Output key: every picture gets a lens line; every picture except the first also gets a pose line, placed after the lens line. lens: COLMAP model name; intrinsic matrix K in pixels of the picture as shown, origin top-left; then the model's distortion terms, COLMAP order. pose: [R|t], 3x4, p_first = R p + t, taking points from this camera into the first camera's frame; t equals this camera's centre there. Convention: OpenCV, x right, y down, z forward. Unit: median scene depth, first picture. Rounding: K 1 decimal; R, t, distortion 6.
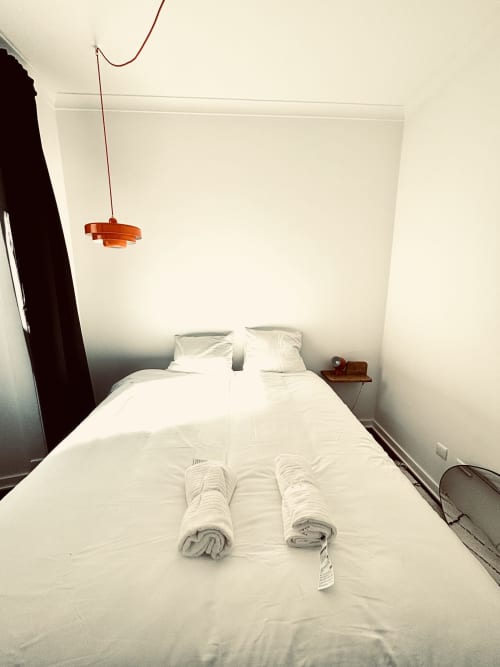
lens RADIAL K [[267.4, 0, 250.0], [0, 267.4, 333.5], [0, 0, 1]] dist [0.001428, 0.000057]
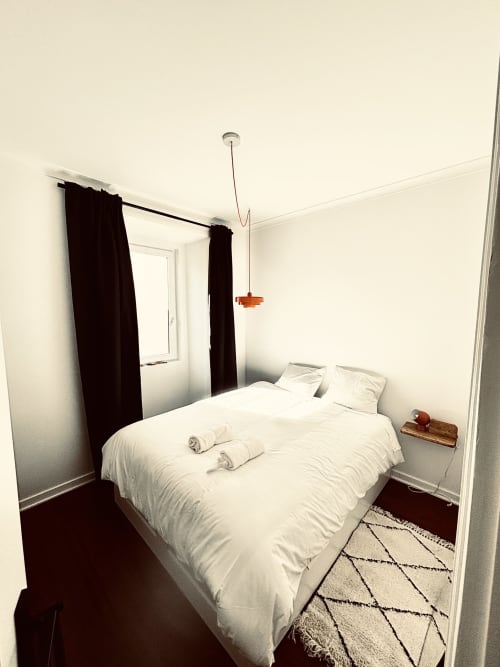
lens RADIAL K [[267.4, 0, 250.0], [0, 267.4, 333.5], [0, 0, 1]] dist [0.001428, 0.000057]
pose [[0.678194, 0.074786, -0.731068, 0.649532], [-0.142333, 0.989338, -0.030833, -0.078430], [0.720968, 0.124966, 0.681608, -0.153786]]
